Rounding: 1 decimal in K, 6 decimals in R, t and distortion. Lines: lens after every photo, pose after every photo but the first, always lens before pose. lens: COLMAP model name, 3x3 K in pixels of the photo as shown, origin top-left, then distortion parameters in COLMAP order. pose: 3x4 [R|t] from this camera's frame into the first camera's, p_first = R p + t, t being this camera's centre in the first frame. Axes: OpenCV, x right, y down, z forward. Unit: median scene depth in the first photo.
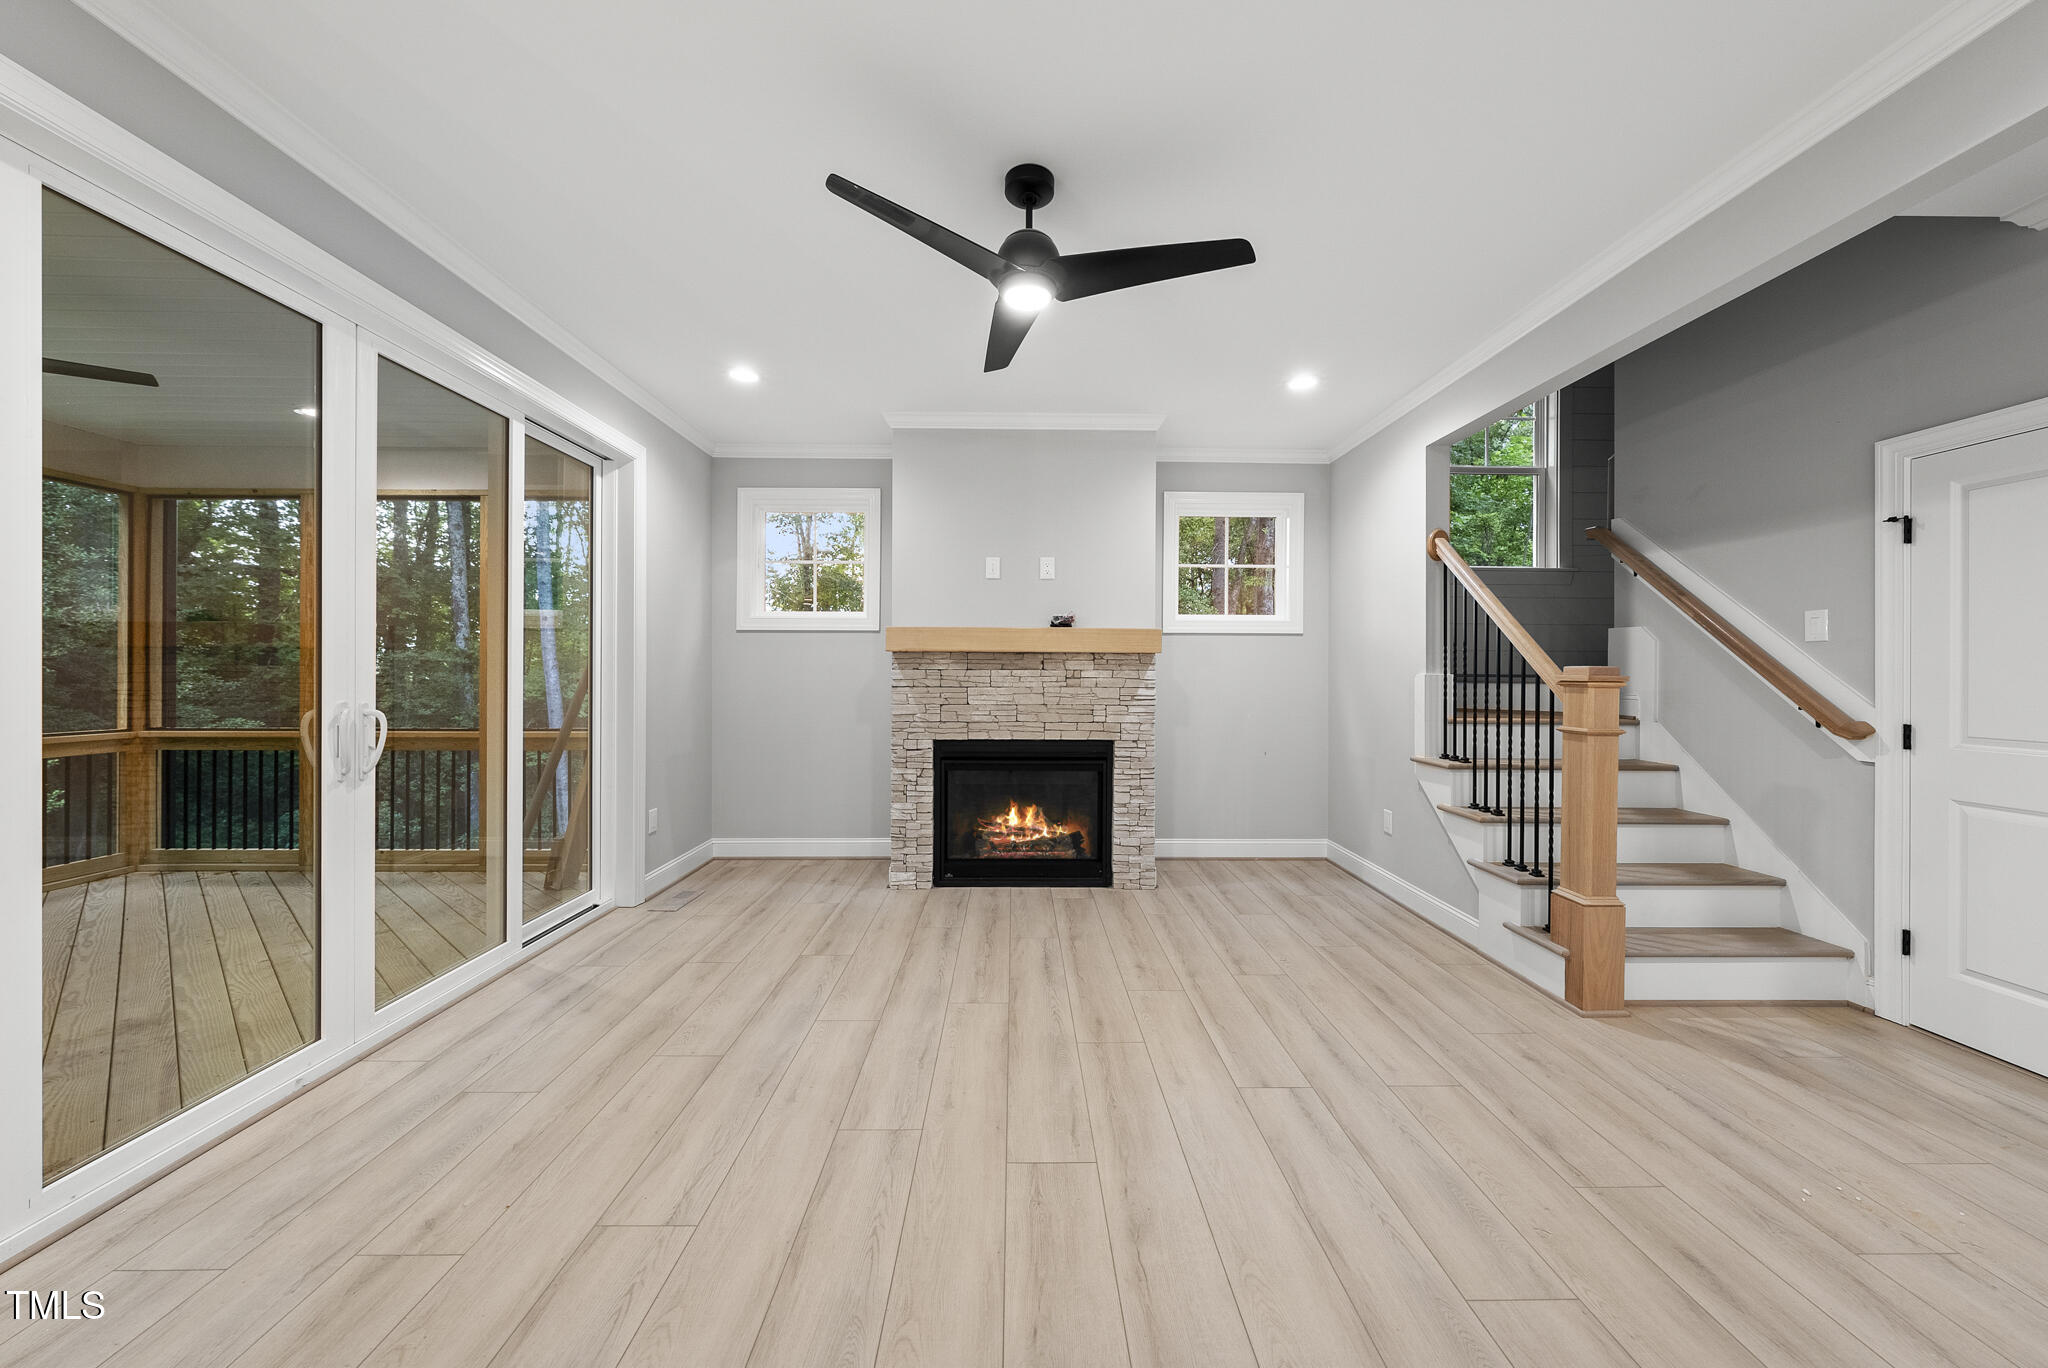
lens RADIAL K [[705.2, 0, 1027.3], [0, 705.2, 669.1], [0, 0, 1]] dist [-0.000322, 0.000006]
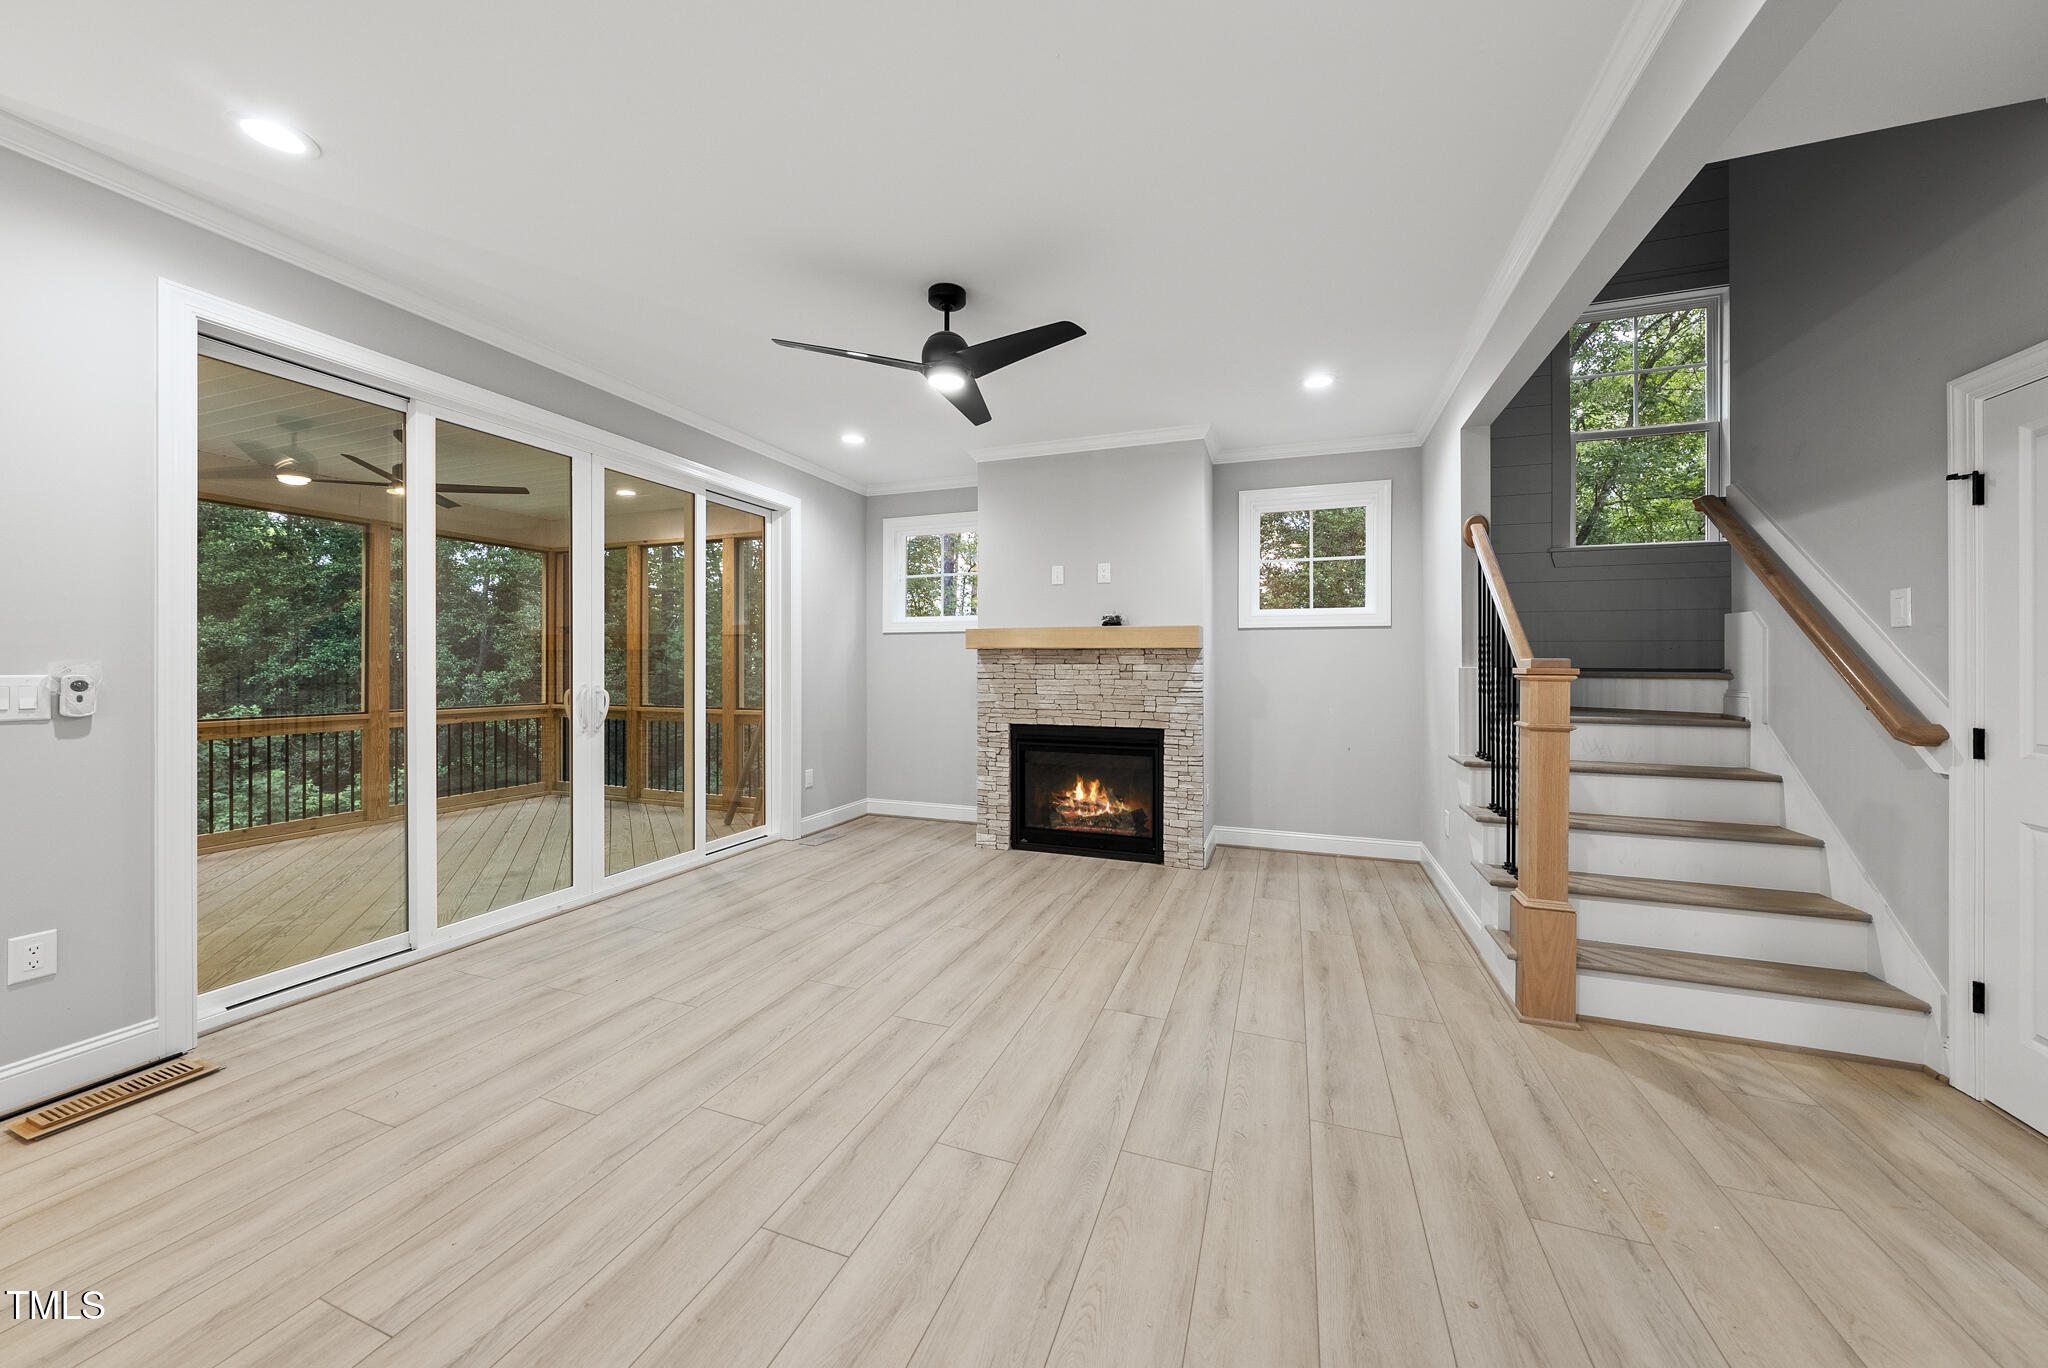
lens RADIAL K [[713.0, 0, 1028.5], [0, 713.0, 664.6], [0, 0, 1]] dist [-0.000077, -0.000127]
pose [[0.932665, -0.001736, -0.360740, 0.337880], [0.001817, 0.999998, -0.000116, 0.001845], [0.360740, -0.000547, 0.932666, -0.102024]]
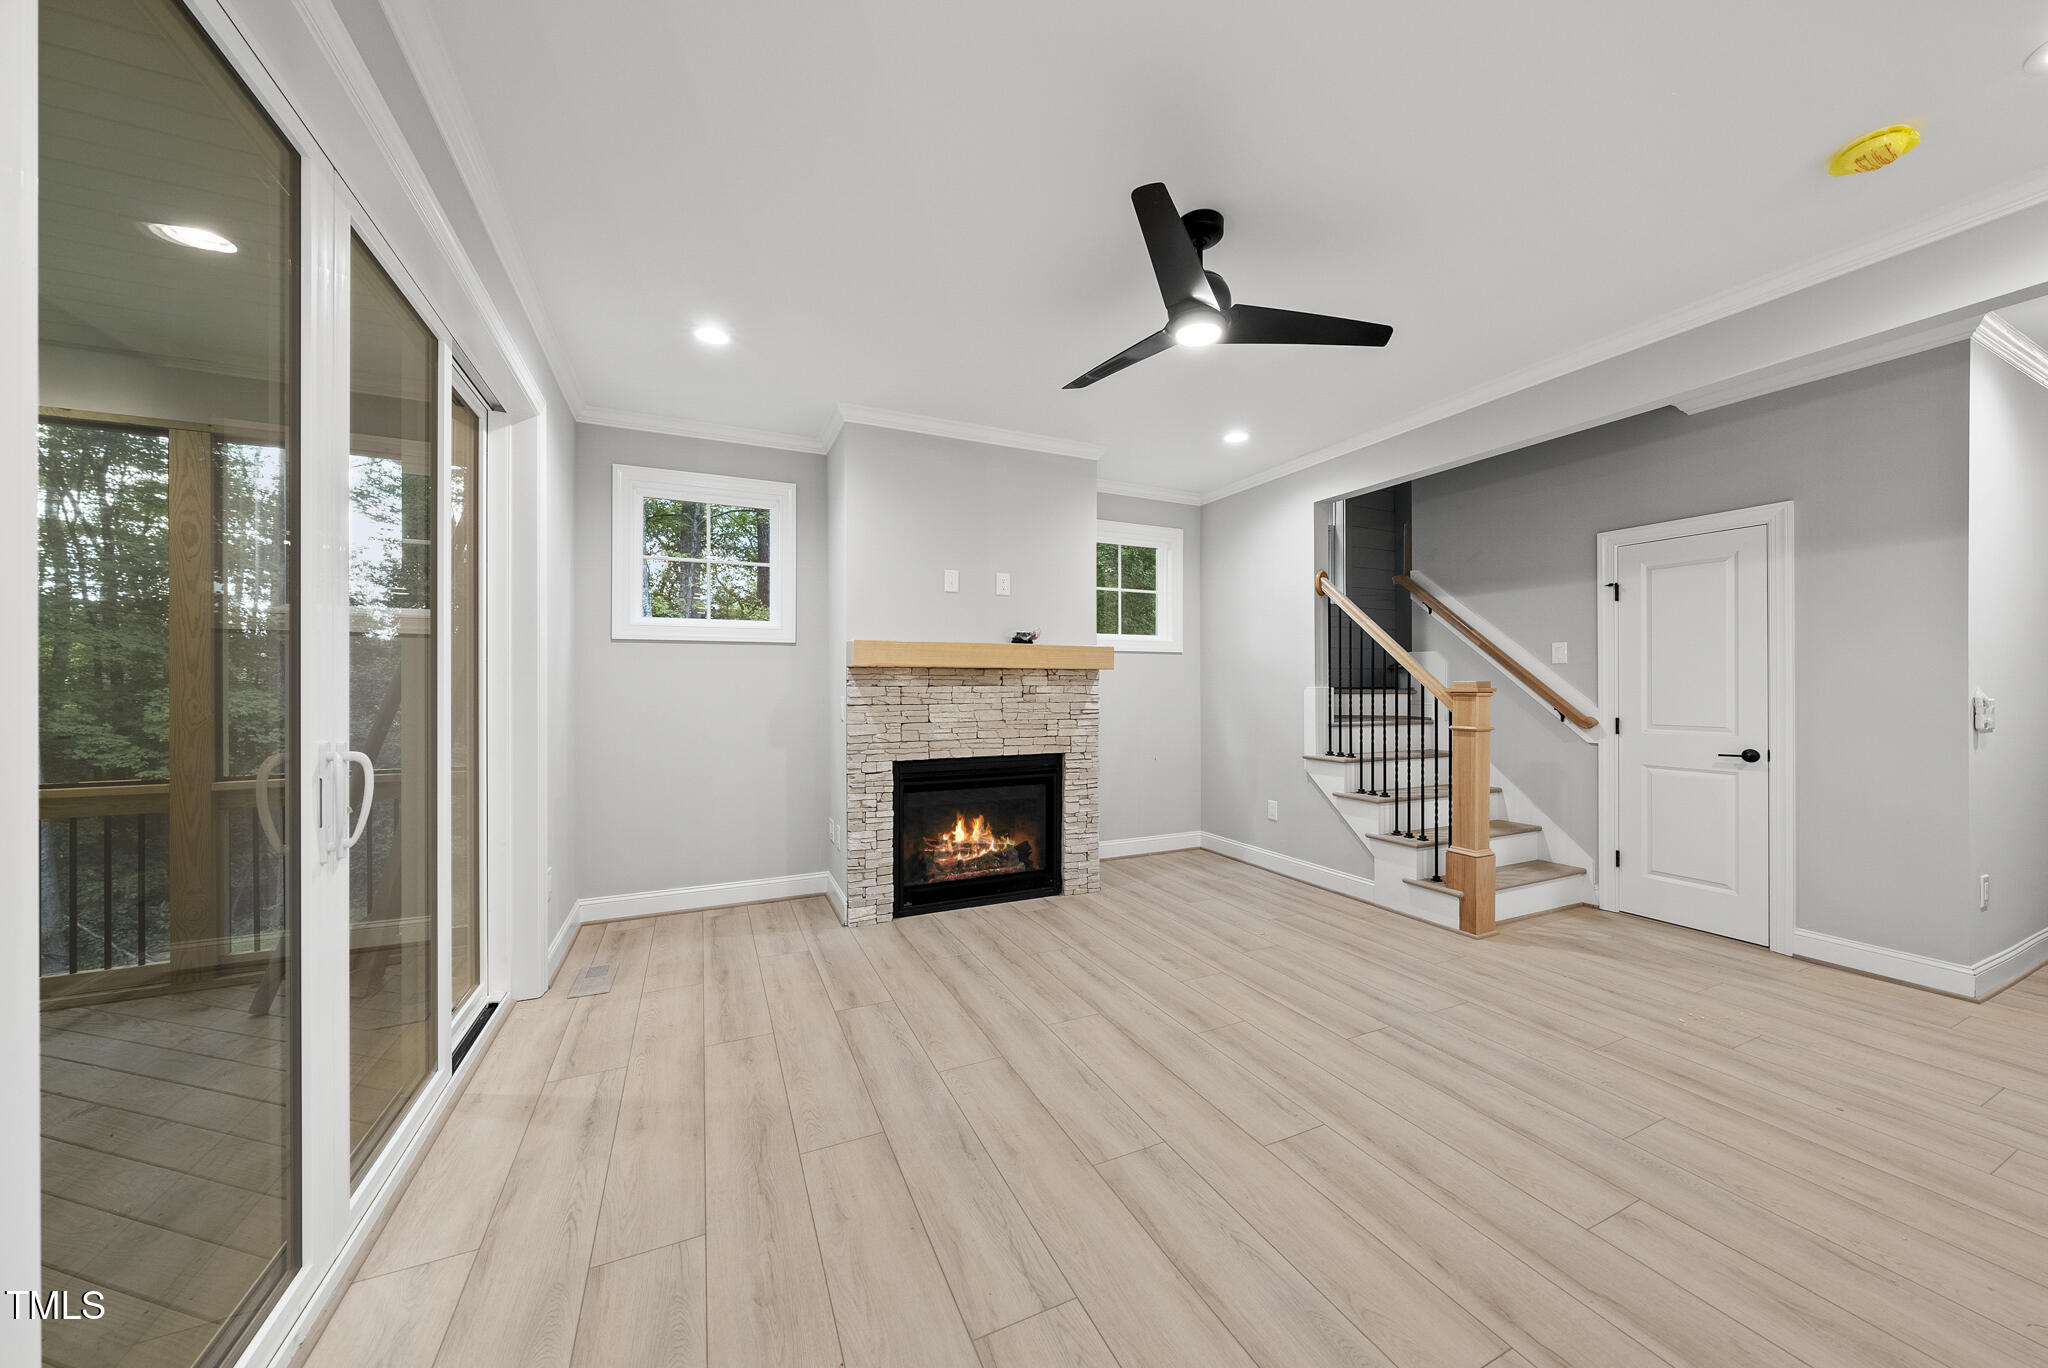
lens RADIAL K [[702.3, 0, 1029.7], [0, 702.3, 681.5], [0, 0, 1]] dist [-0.000370, -0.000039]
pose [[0.912107, -0.003631, 0.409935, -0.362728], [0.004782, 0.999987, -0.001781, -0.003115], [-0.409924, 0.003585, 0.912113, 0.077879]]
